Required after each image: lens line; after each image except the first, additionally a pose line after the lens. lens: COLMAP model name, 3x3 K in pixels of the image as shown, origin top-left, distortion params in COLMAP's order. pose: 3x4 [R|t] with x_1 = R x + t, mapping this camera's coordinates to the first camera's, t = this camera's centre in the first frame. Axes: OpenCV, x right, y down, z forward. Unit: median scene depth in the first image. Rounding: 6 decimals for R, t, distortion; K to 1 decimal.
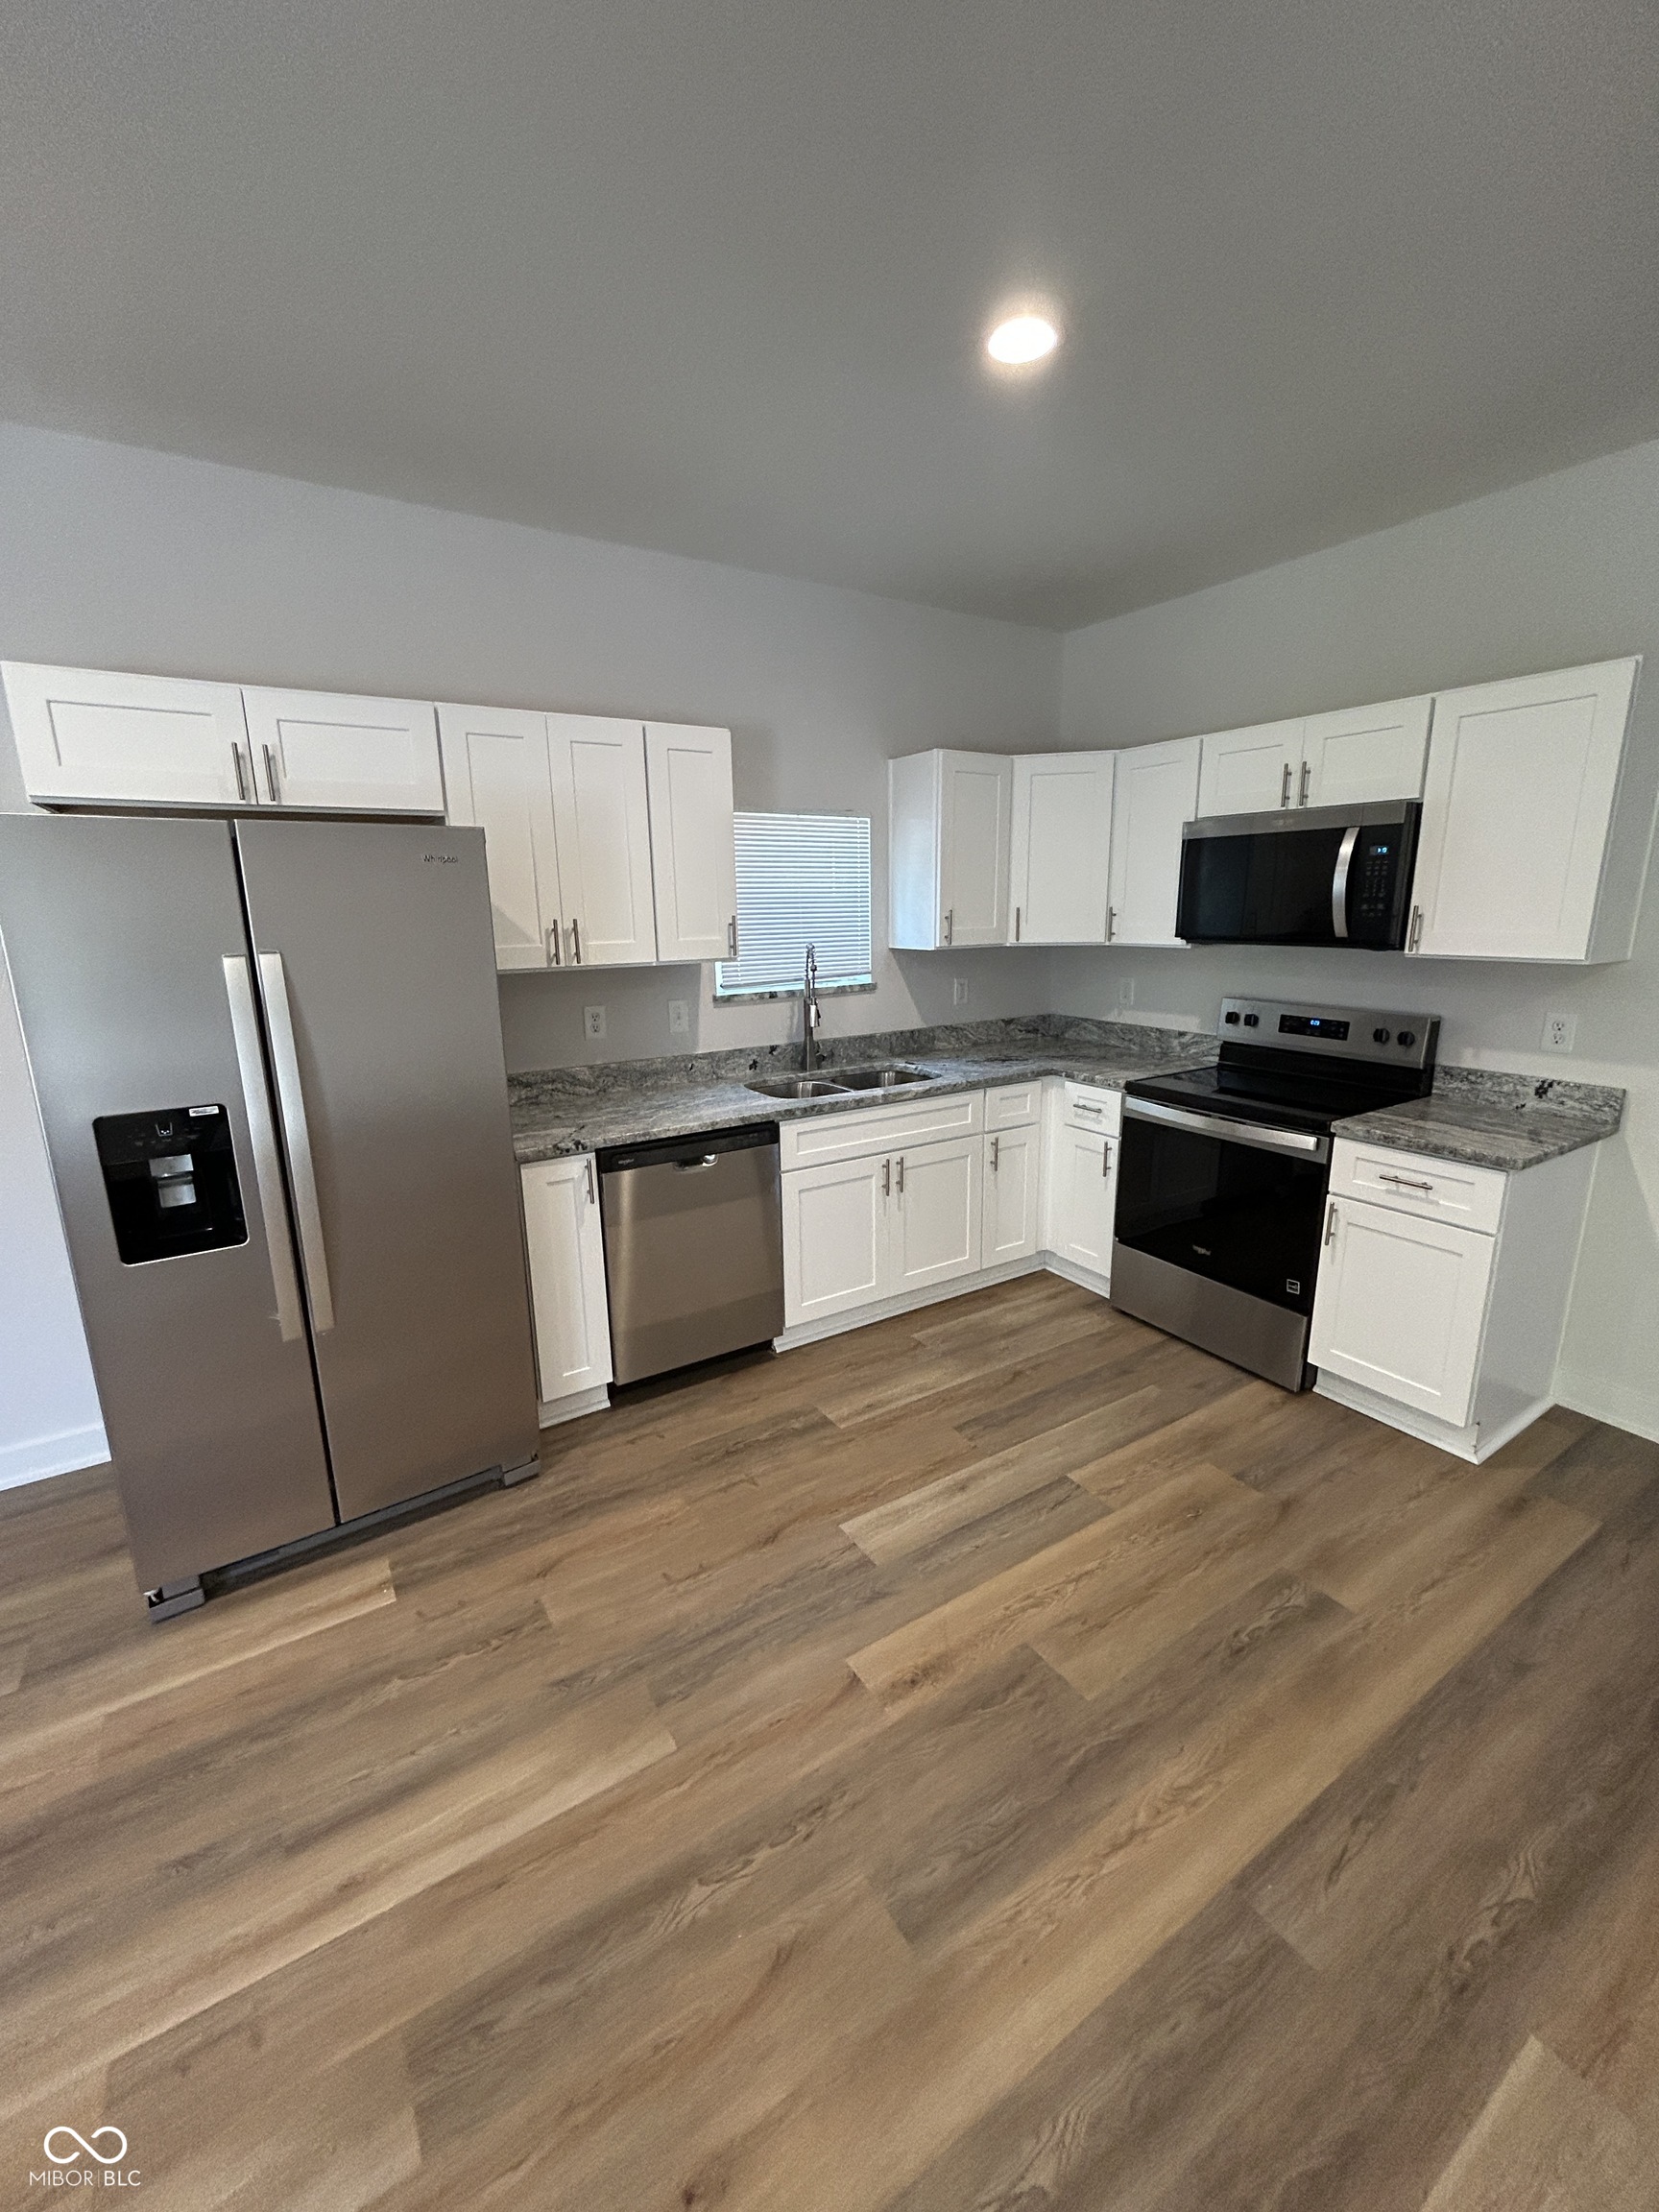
lens RADIAL K [[887.0, 0, 825.5], [0, 887.0, 1099.1], [0, 0, 1]] dist [-0.001731, -0.000291]
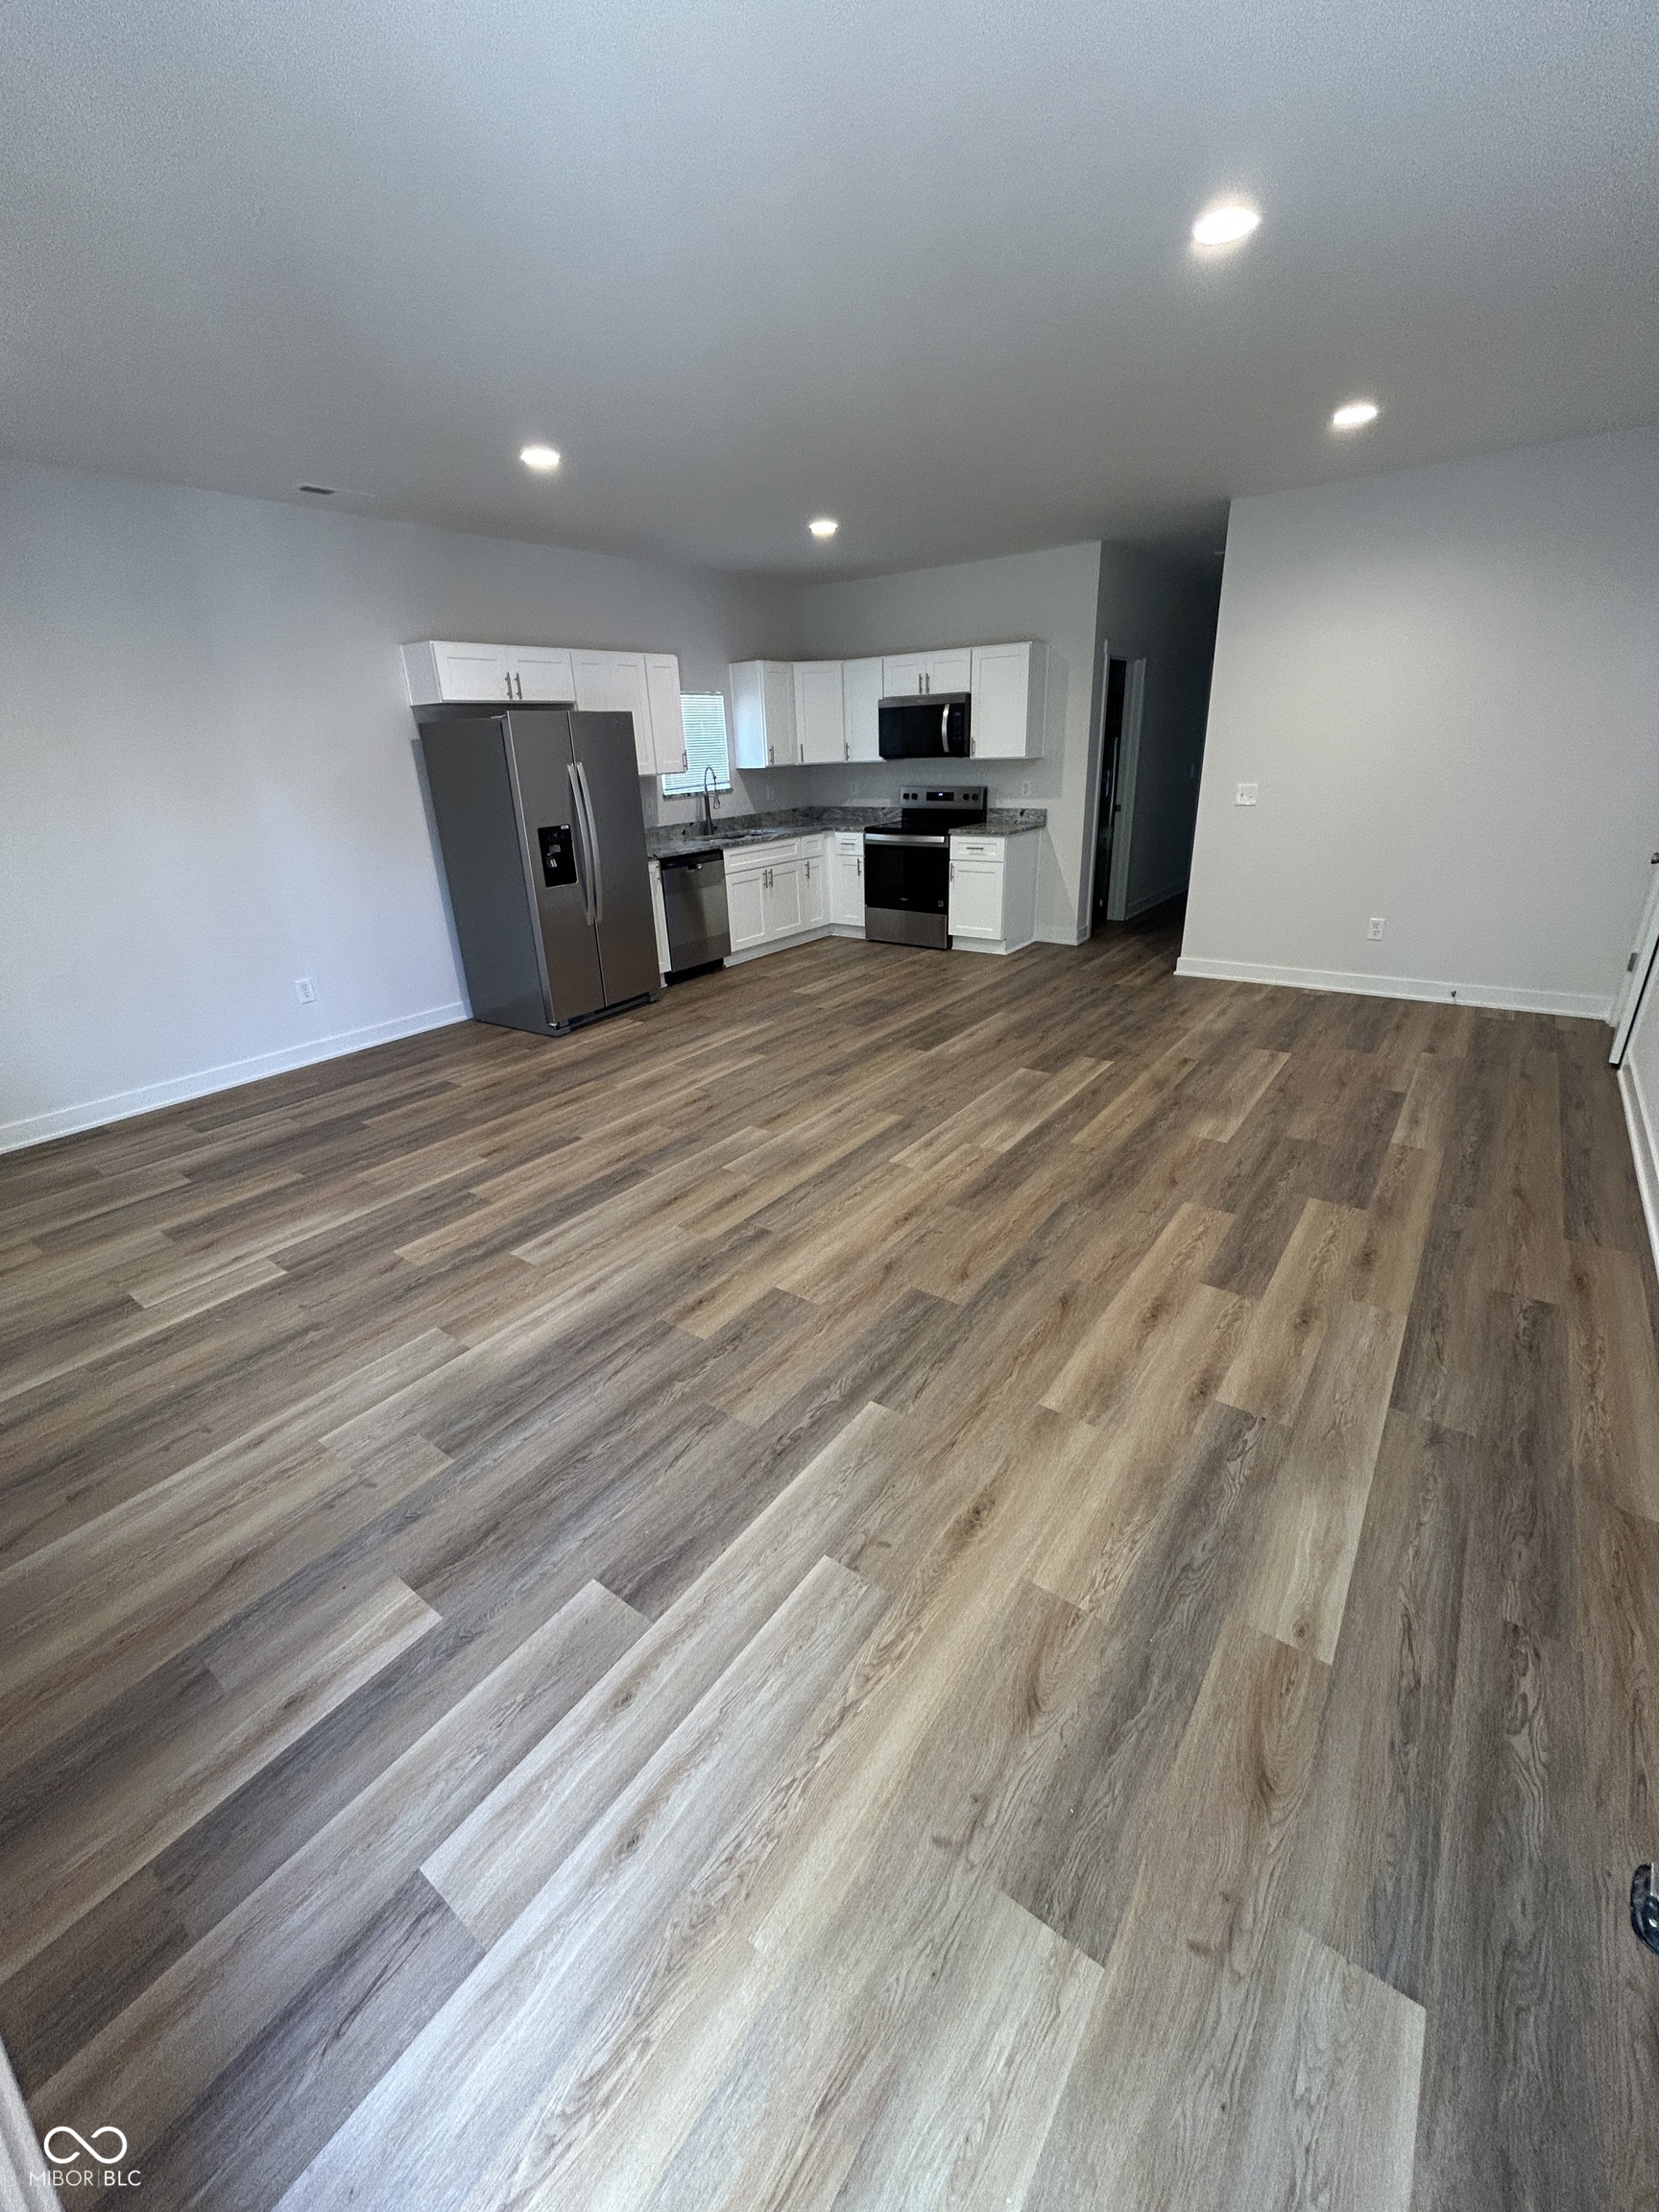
lens RADIAL K [[887.0, 0, 825.5], [0, 887.0, 1099.1], [0, 0, 1]] dist [-0.001731, -0.000291]
pose [[0.931348, -0.155196, 0.329402, -0.606697], [0.103315, 0.980075, 0.169643, 0.272961], [-0.349167, -0.123964, 0.928825, -1.131515]]
